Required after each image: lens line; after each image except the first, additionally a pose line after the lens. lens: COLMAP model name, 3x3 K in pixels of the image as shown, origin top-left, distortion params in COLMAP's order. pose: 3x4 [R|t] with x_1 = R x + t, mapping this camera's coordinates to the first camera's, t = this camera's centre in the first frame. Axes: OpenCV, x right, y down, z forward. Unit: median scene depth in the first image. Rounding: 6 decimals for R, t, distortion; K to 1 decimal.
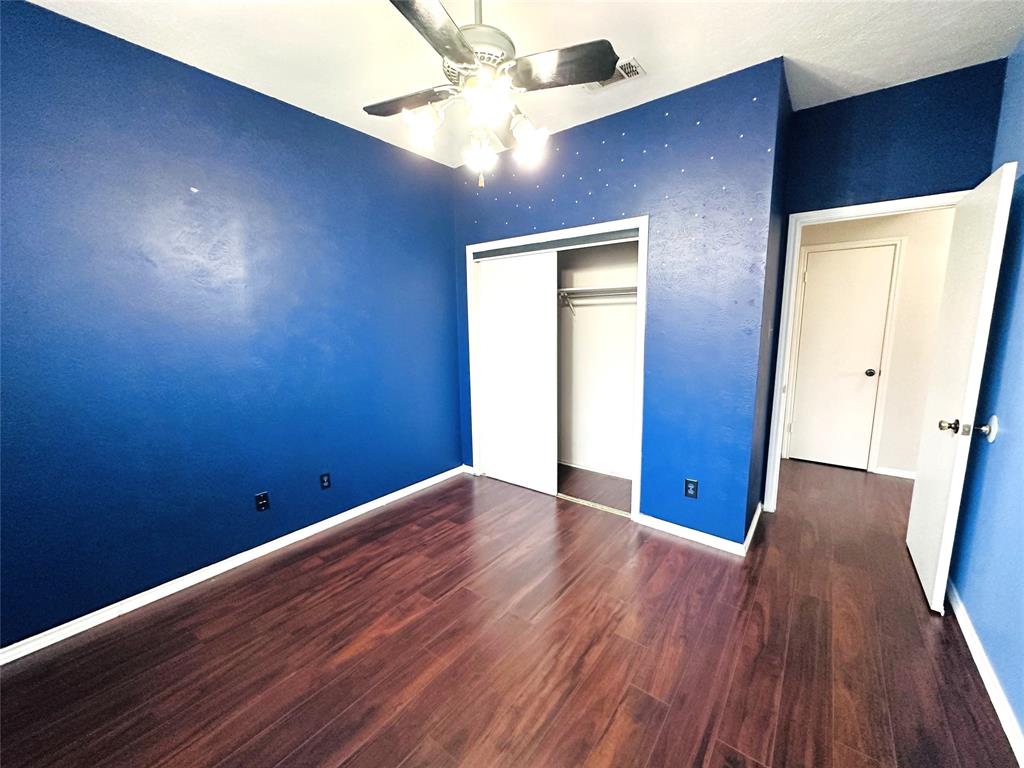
lens RADIAL K [[406.6, 0, 513.5], [0, 406.6, 382.8], [0, 0, 1]] dist [-0.002273, -0.000228]
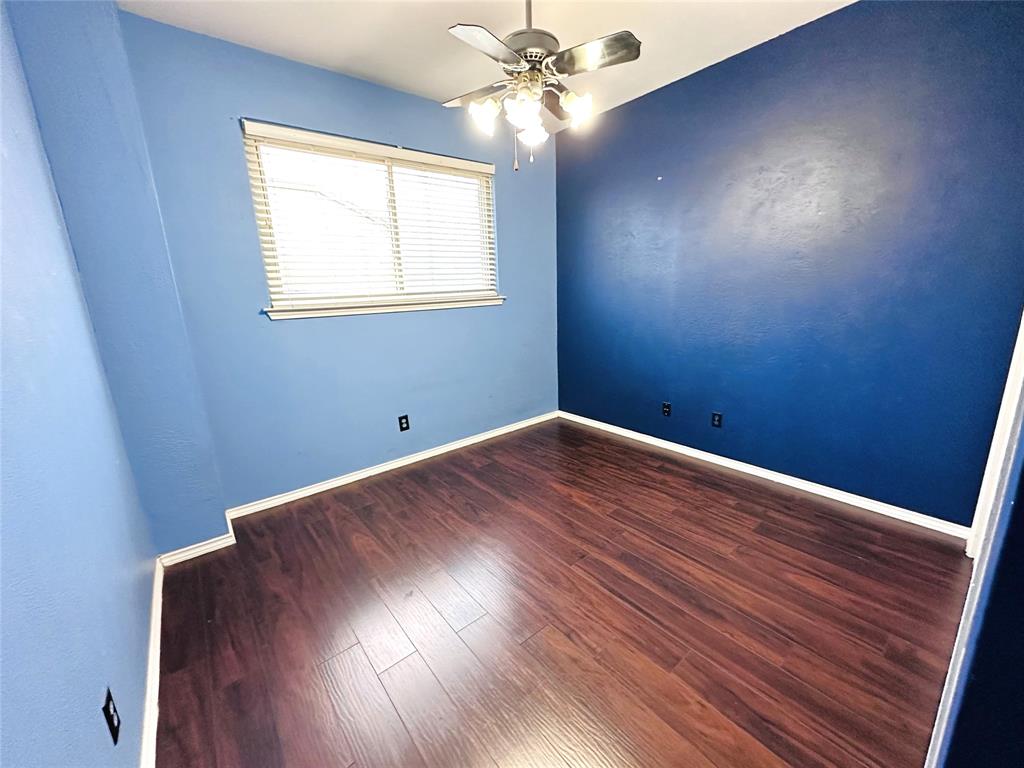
lens RADIAL K [[406.6, 0, 513.5], [0, 406.6, 382.8], [0, 0, 1]] dist [-0.002273, -0.000228]
pose [[-0.225405, 0.242301, -0.943654, 0.823316], [-0.105412, 0.956829, 0.270863, -0.111103], [0.968546, 0.160526, -0.190133, 0.839957]]
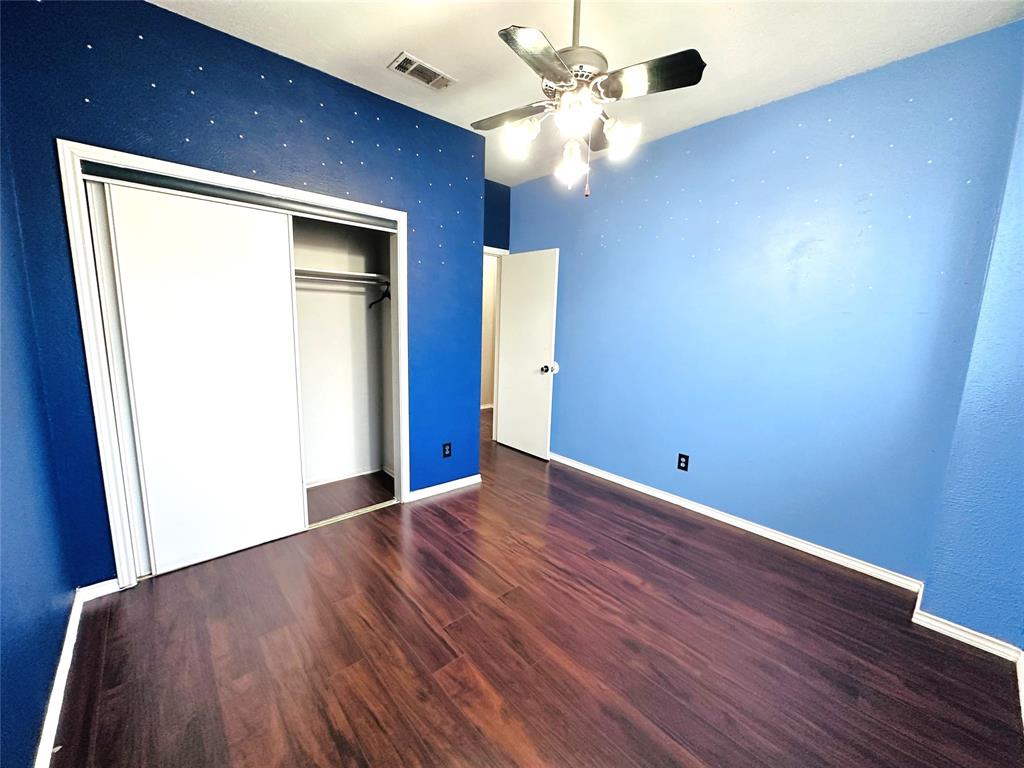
lens RADIAL K [[406.6, 0, 513.5], [0, 406.6, 382.8], [0, 0, 1]] dist [-0.002273, -0.000228]
pose [[0.177765, -0.138129, 0.974331, -0.823387], [0.117106, 0.986034, 0.118422, -0.073192], [-0.977080, 0.093049, 0.191458, 0.642821]]
